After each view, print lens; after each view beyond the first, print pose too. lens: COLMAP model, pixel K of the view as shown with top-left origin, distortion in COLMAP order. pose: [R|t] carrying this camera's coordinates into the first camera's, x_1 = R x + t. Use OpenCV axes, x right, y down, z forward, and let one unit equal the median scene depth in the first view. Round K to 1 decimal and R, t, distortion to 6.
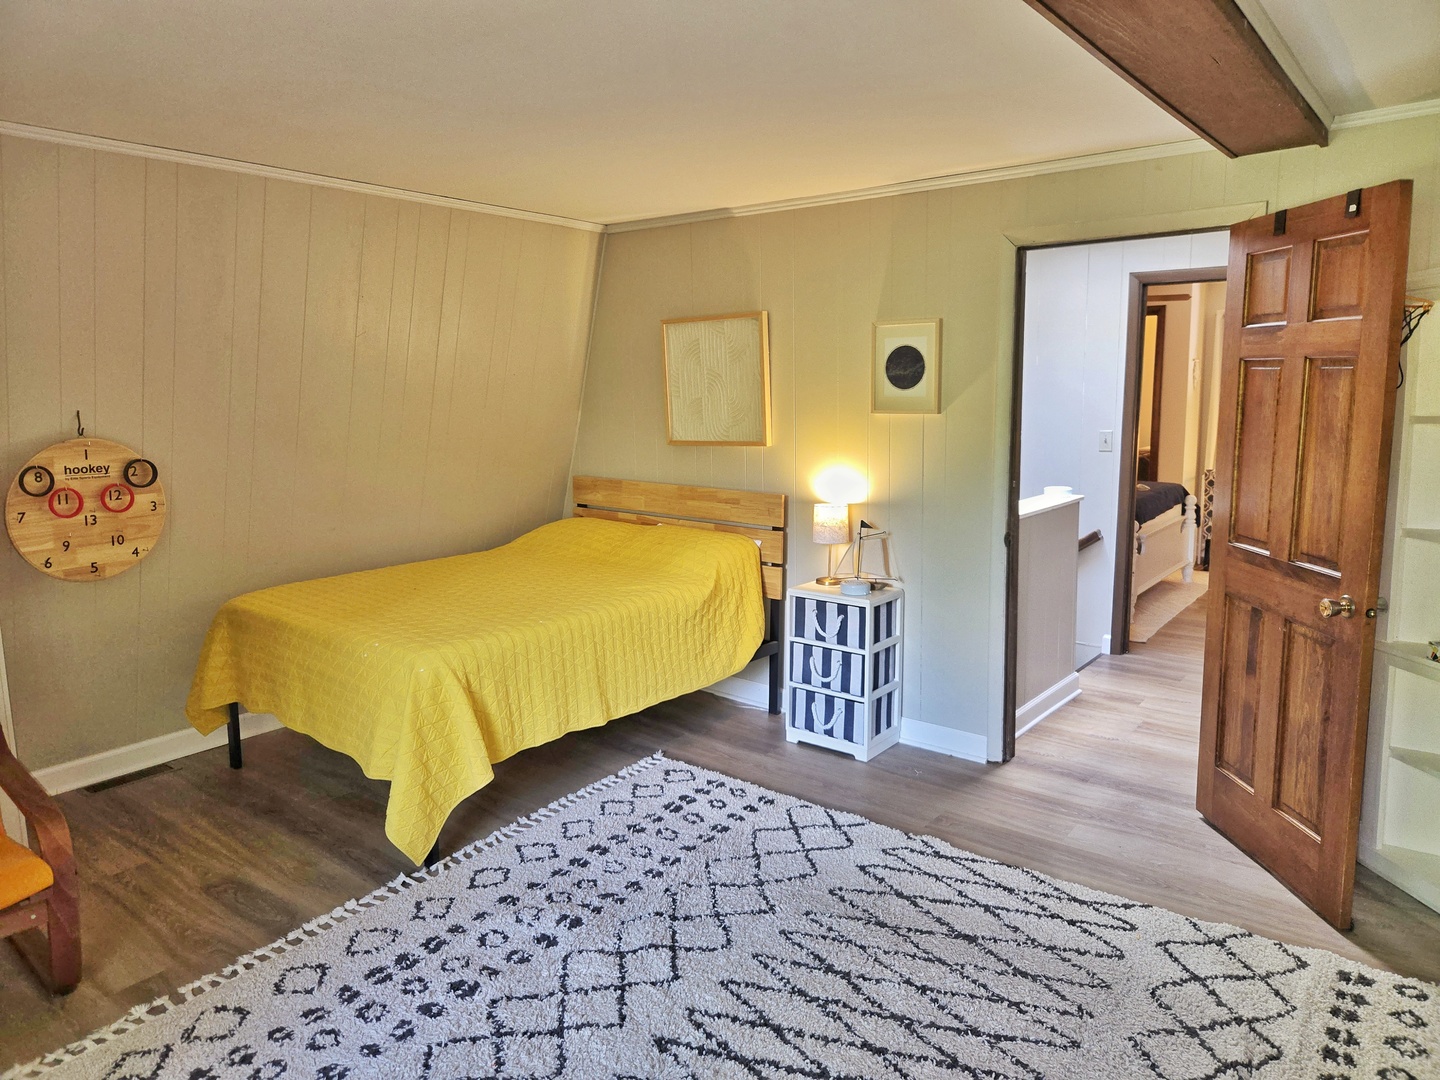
lens RADIAL K [[978.3, 0, 719.4], [0, 978.3, 524.1], [0, 0, 1]] dist [0.032995, -0.017264]
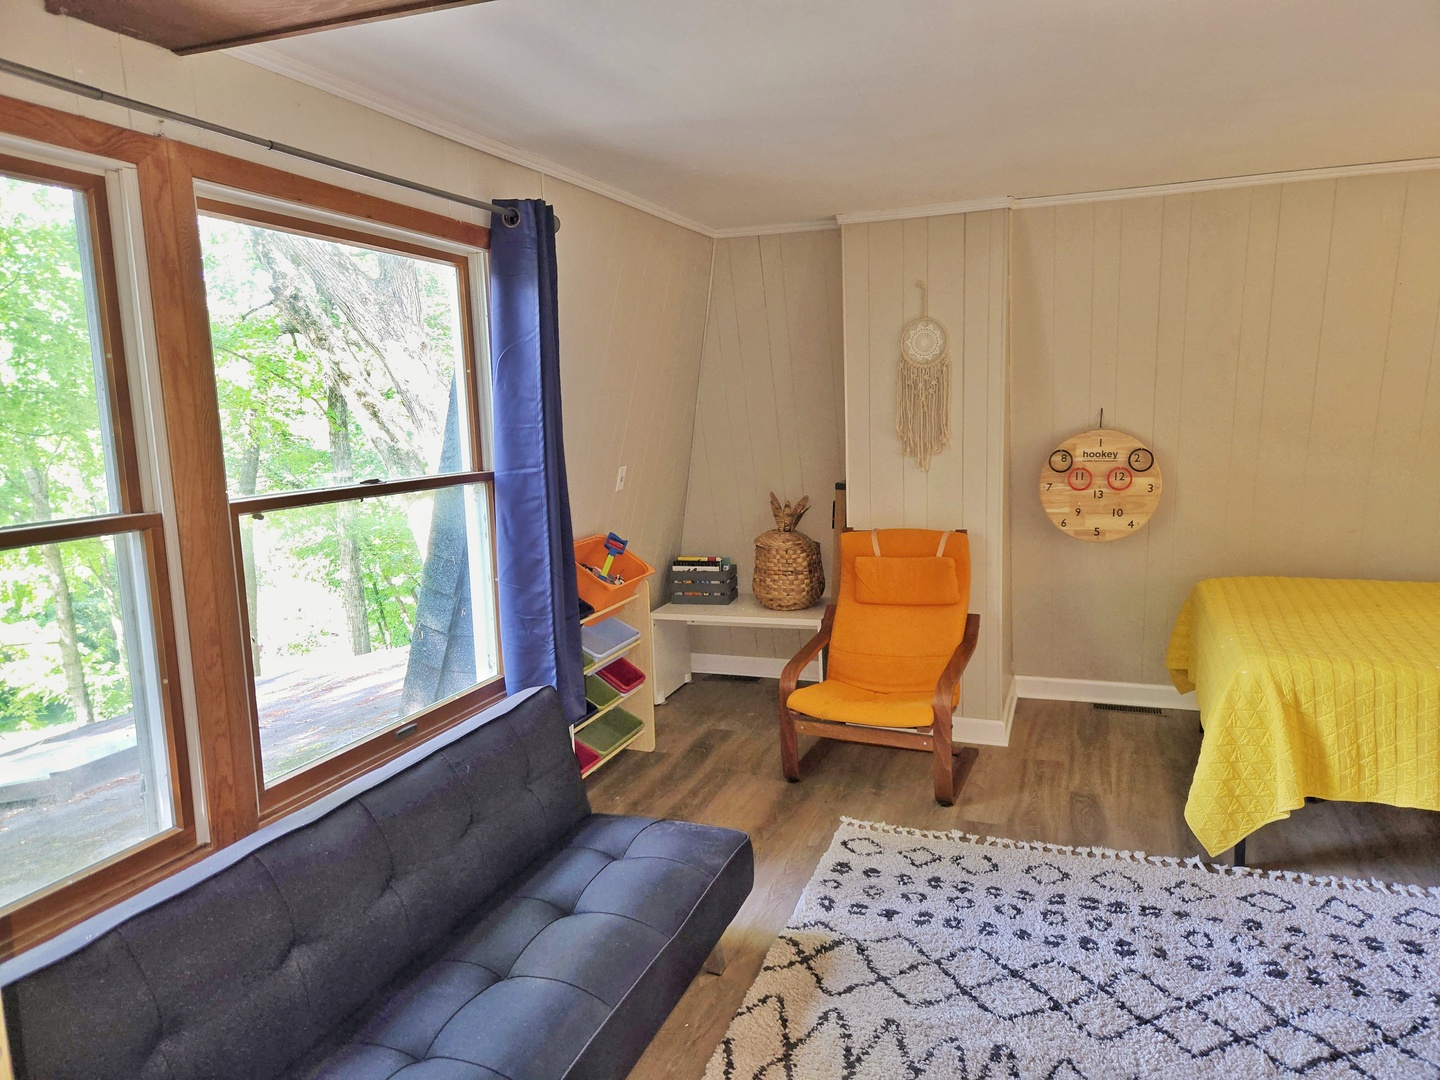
lens RADIAL K [[978.3, 0, 717.0], [0, 978.3, 545.1], [0, 0, 1]] dist [0.032995, -0.017264]
pose [[0.283231, 0.146623, -0.947777, 0.483508], [-0.109169, 0.986750, 0.120028, -0.041949], [0.952818, 0.069472, 0.295485, 0.180654]]
